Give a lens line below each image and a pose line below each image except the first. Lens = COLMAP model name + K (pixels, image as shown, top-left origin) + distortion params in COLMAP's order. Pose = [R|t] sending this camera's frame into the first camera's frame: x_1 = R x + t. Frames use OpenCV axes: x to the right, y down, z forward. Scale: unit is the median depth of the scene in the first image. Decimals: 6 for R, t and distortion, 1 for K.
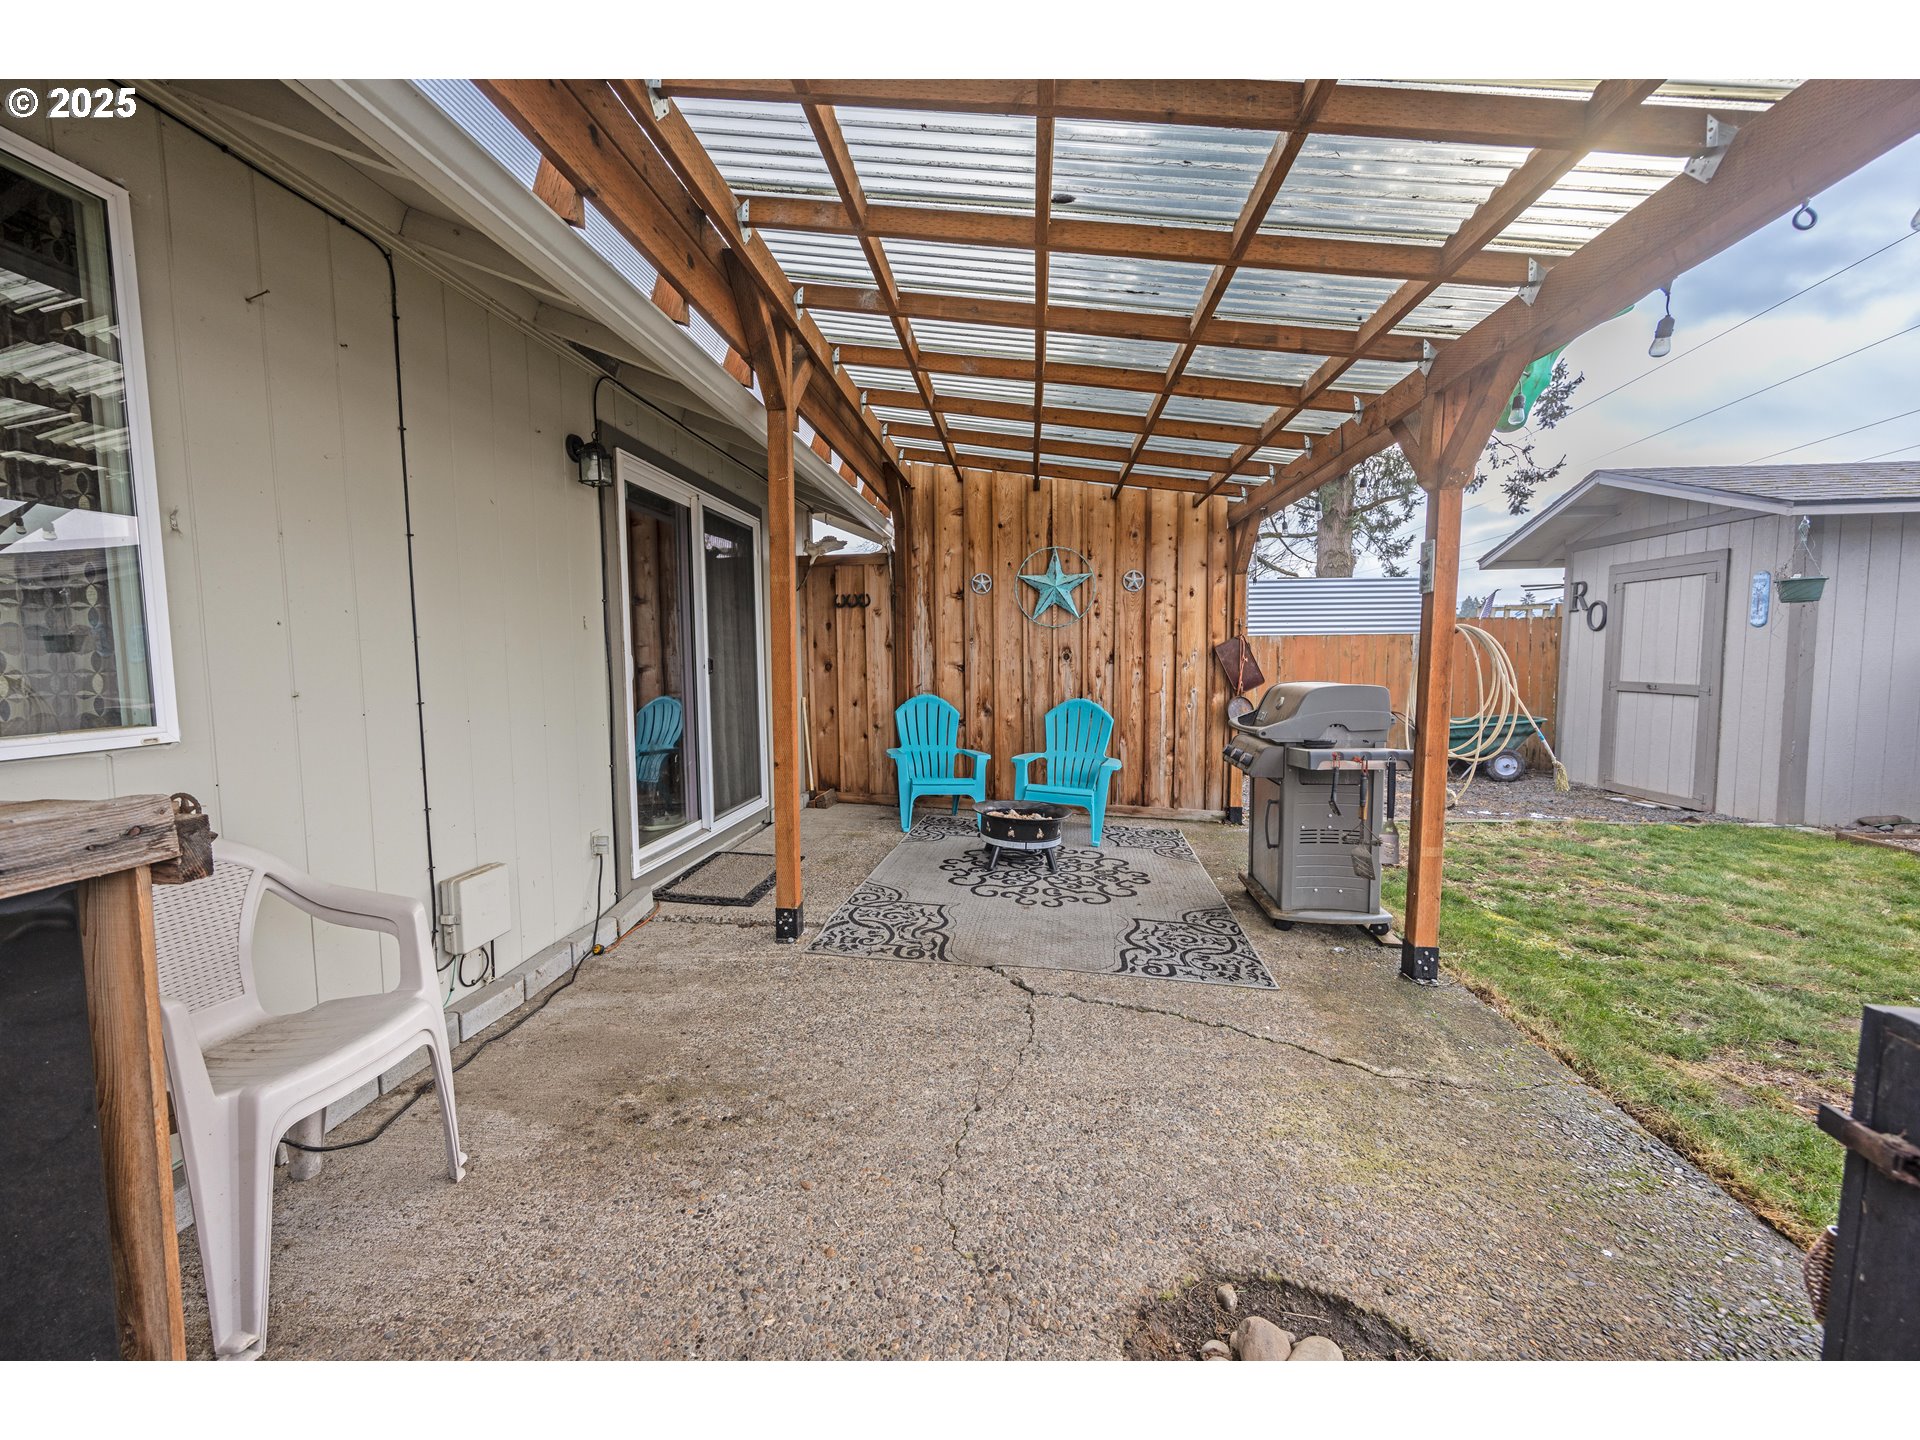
lens RADIAL K [[718.3, 0, 960.0], [0, 718.3, 720.0], [0, 0, 1]] dist [-0.001131, 0.000114]
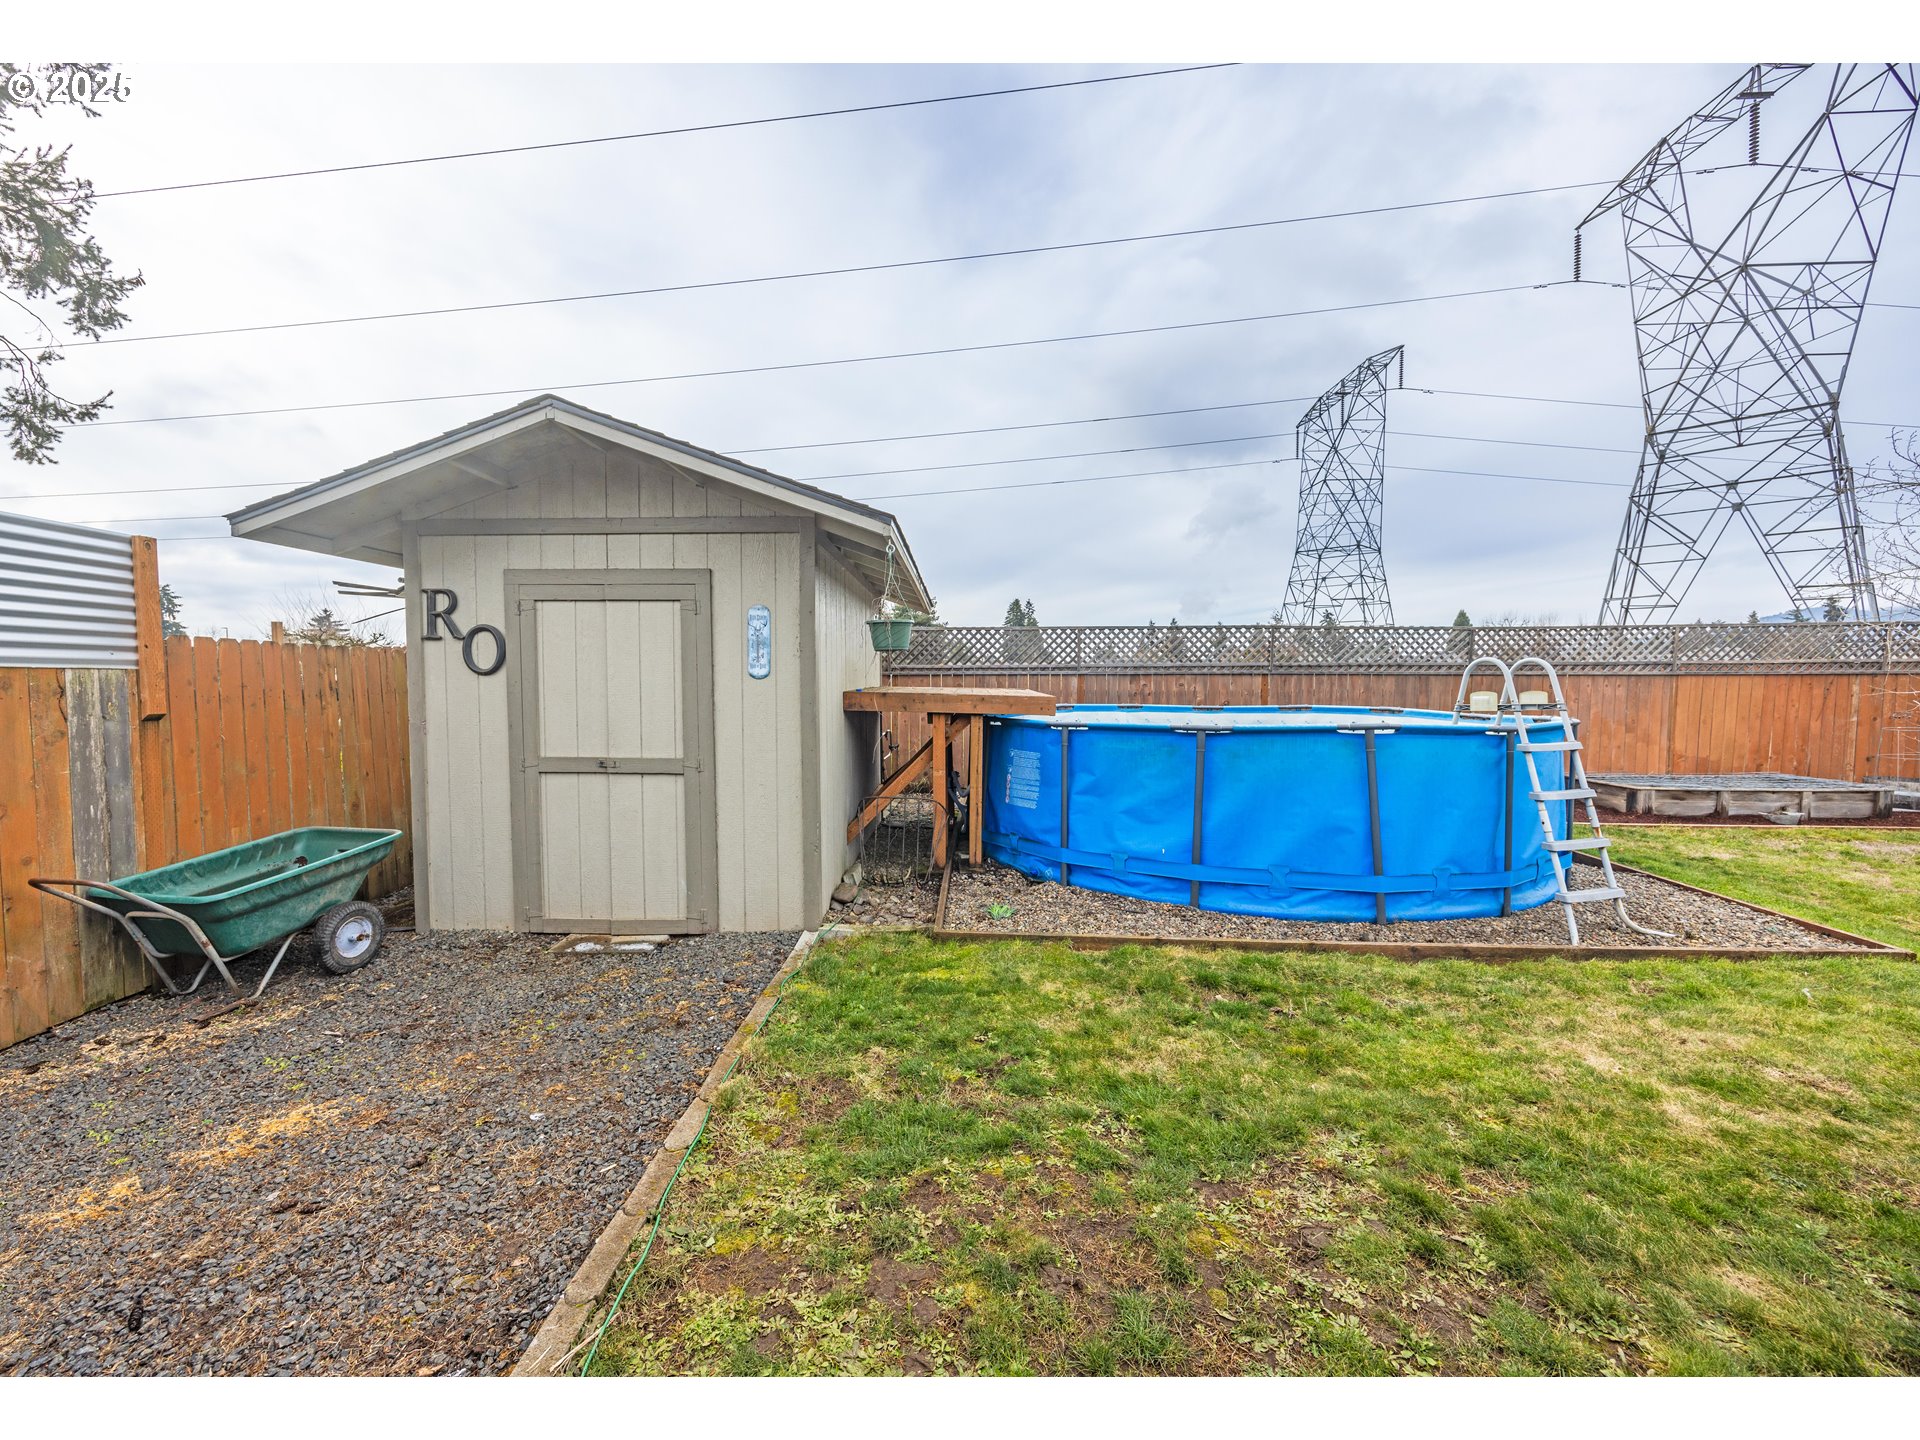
lens RADIAL K [[784.2, 0, 1062.9], [0, 784.2, 721.9], [0, 0, 1]] dist [-0.002656, -0.000080]
pose [[-0.056990, -0.041658, 0.997505, 0.243980], [0.089768, 0.994868, 0.046676, -0.086212], [-0.994331, 0.092204, -0.052958, 0.665071]]
